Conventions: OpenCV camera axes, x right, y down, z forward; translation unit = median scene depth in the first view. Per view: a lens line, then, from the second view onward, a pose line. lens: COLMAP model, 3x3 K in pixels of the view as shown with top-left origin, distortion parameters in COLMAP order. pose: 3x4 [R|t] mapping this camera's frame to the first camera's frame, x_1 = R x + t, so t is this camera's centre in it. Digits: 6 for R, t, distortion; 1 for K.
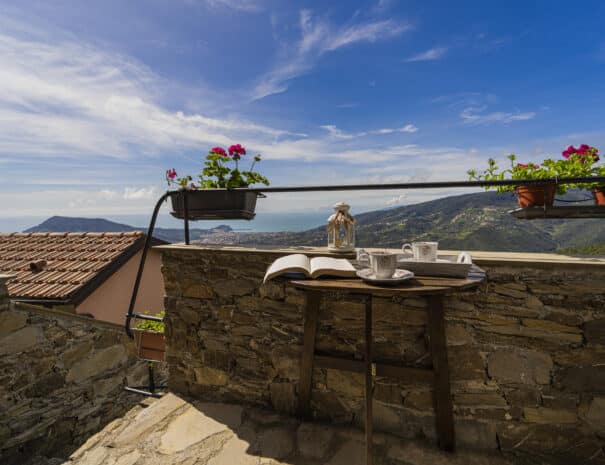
lens RADIAL K [[284.0, 0, 294.5], [0, 284.0, 233.5], [0, 0, 1]] dist [-0.000840, -0.002712]
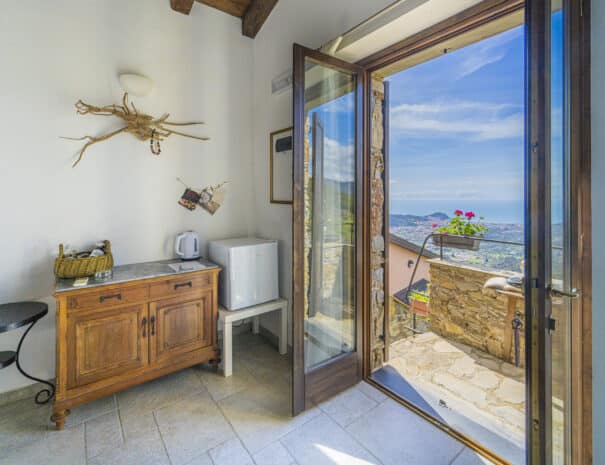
lens RADIAL K [[291.1, 0, 309.1], [0, 291.1, 197.3], [0, 0, 1]] dist [-0.003233, 0.000344]
pose [[0.790074, 0.004747, -0.612993, 0.047450], [-0.047971, 0.997382, -0.054106, -0.081260], [0.611131, 0.072154, 0.788234, -0.399686]]
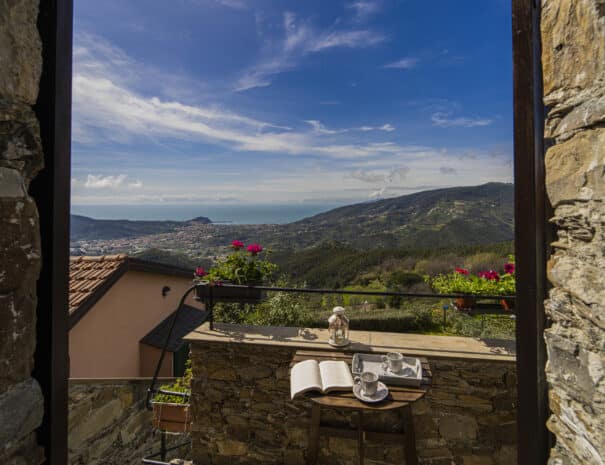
lens RADIAL K [[291.1, 0, 322.0], [0, 291.1, 196.2], [0, 0, 1]] dist [-0.003233, 0.000344]
pose [[0.988162, 0.004875, 0.153336, -0.033600], [0.008447, 0.996250, -0.086107, -0.132218], [-0.153181, 0.086383, 0.984415, -0.105583]]
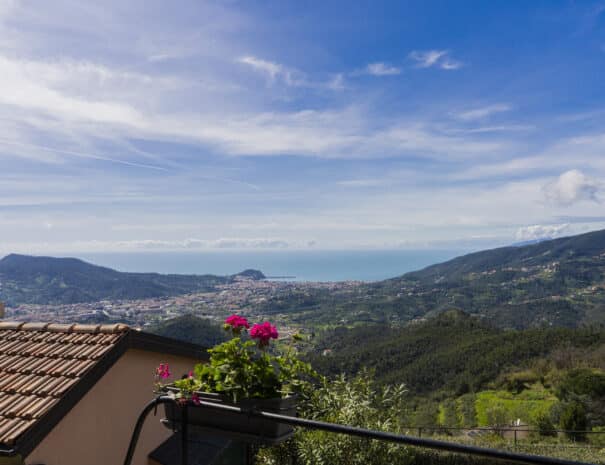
lens RADIAL K [[458.5, 0, 304.8], [0, 458.5, 232.3], [0, 0, 1]] dist [-0.027956, 0.030105]
pose [[0.991590, -0.008828, -0.129115, 0.004546], [-0.003986, 0.995114, -0.098650, -0.133587], [0.129355, 0.098335, 0.986710, 0.000865]]
